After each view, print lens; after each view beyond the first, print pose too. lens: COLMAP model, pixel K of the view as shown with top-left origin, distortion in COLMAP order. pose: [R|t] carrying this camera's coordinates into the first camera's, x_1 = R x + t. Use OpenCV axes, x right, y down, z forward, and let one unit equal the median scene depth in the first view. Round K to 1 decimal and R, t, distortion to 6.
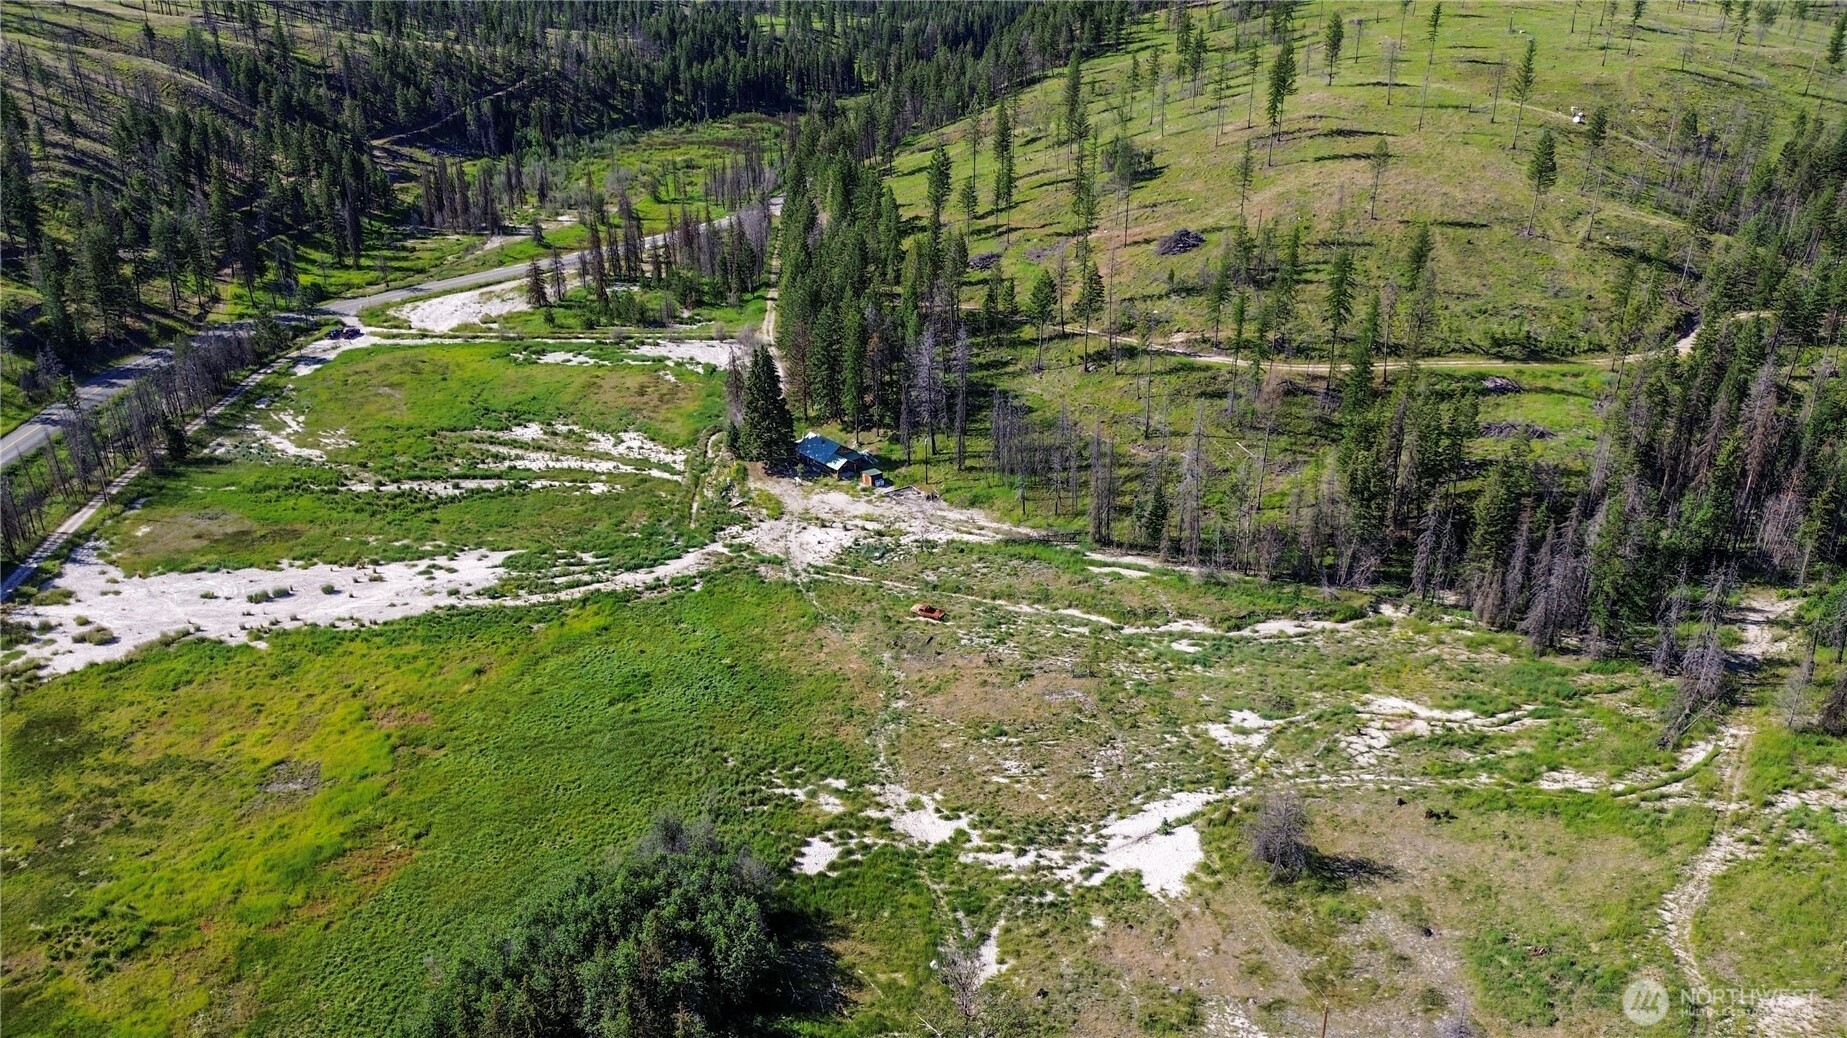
lens RADIAL K [[1293.4, 0, 931.0], [0, 1293.4, 519.0], [0, 0, 1]] dist [0.065313, -0.060648]
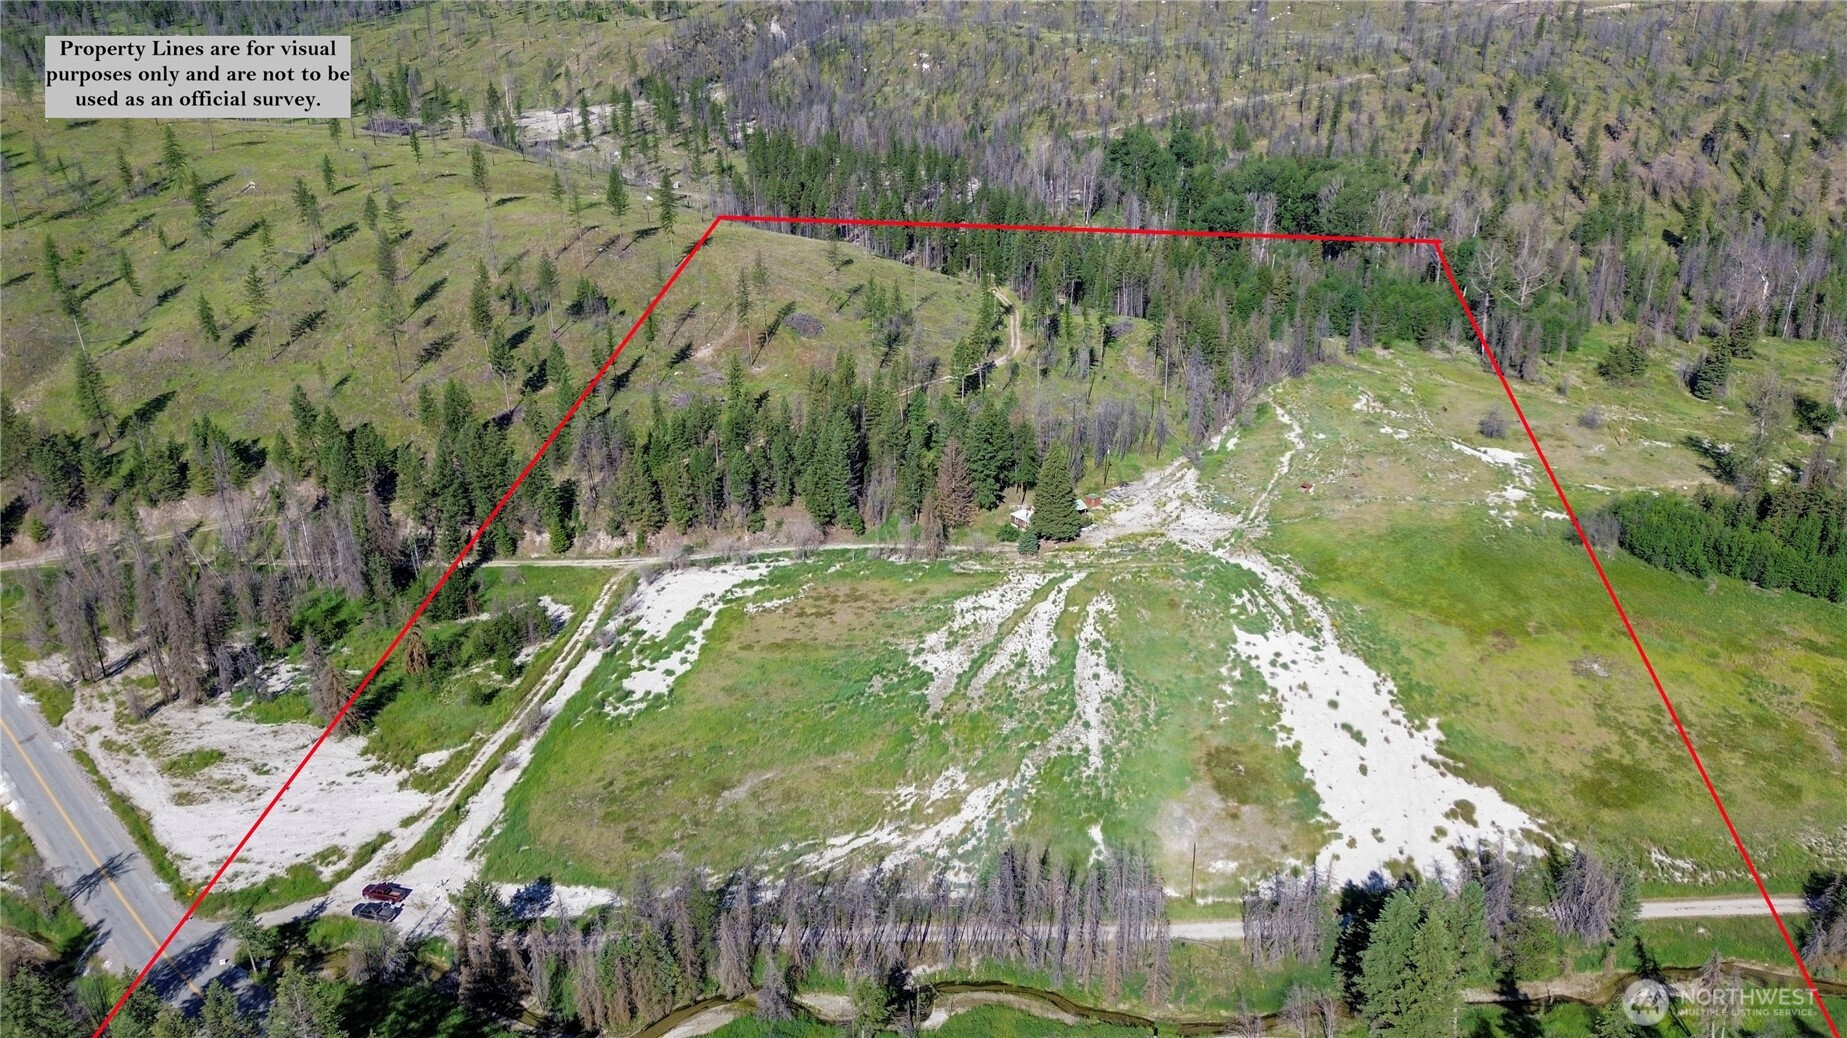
lens RADIAL K [[1293.4, 0, 919.6], [0, 1293.4, 514.1], [0, 0, 1]] dist [0.065313, -0.060648]
pose [[0.057737, -0.376786, 0.924499, -1.362500], [0.429755, 0.845231, 0.317640, -0.548253], [-0.901098, 0.378969, 0.210726, 0.977168]]
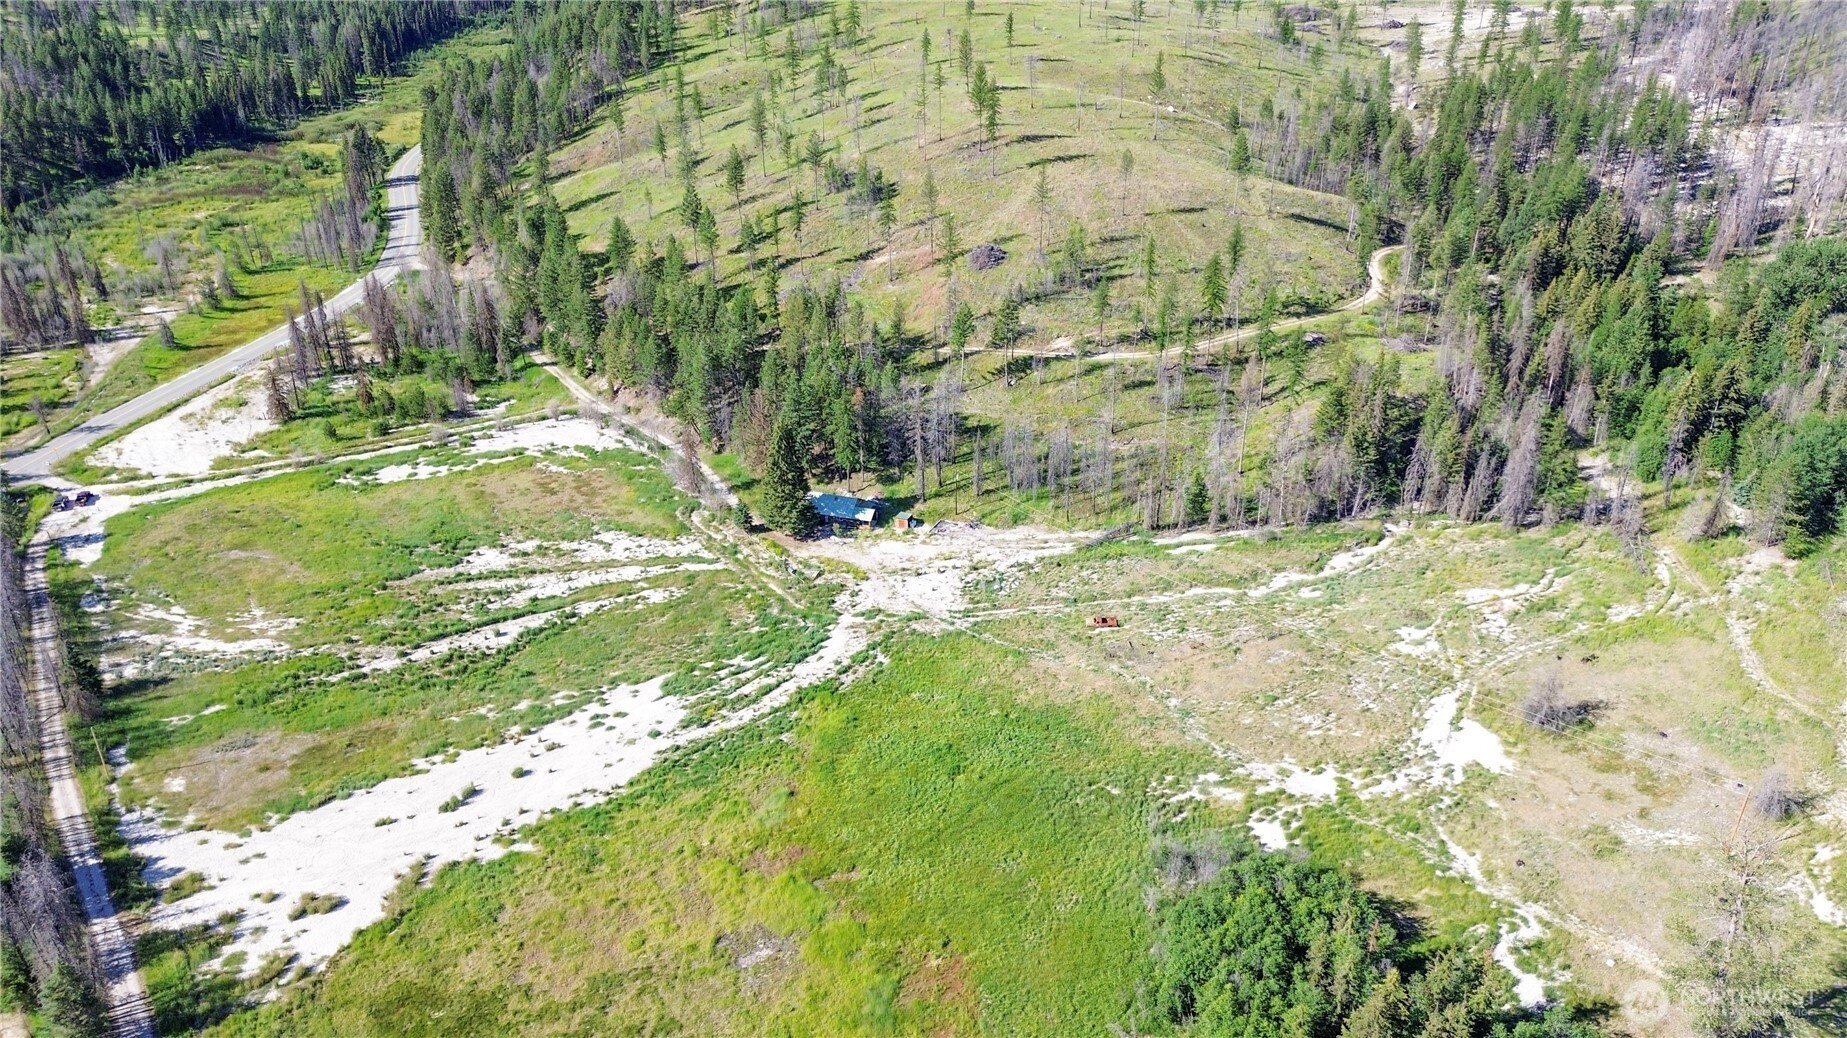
lens RADIAL K [[1293.4, 0, 925.3], [0, 1293.4, 517.8], [0, 0, 1]] dist [0.065313, -0.060648]
pose [[0.865952, -0.228799, 0.444722, -0.555639], [0.216426, 0.973081, 0.079208, -0.126509], [-0.450873, 0.027659, 0.892159, 0.040188]]
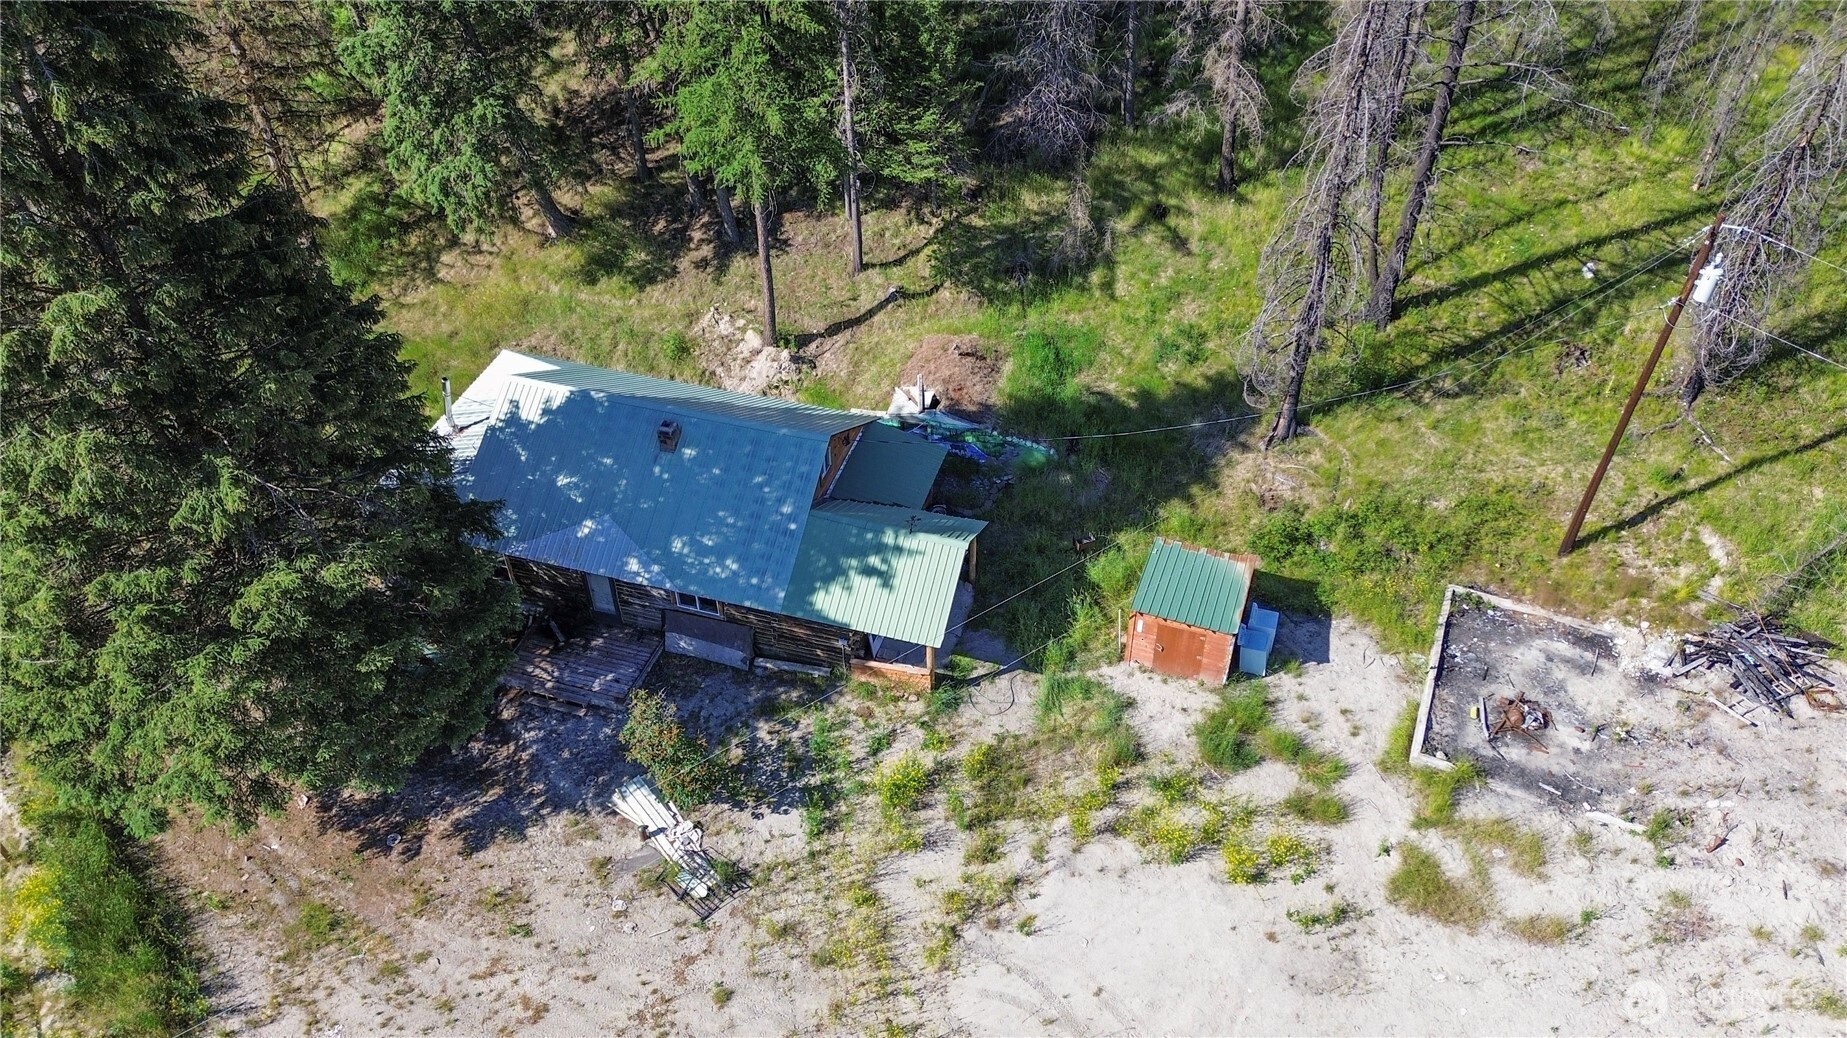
lens RADIAL K [[1293.4, 0, 917.9], [0, 1293.4, 519.5], [0, 0, 1]] dist [0.065313, -0.060648]
pose [[0.852831, -0.338999, 0.397188, -0.134345], [0.218285, 0.922418, 0.318585, -0.101553], [-0.474374, -0.184999, 0.860665, 0.983938]]
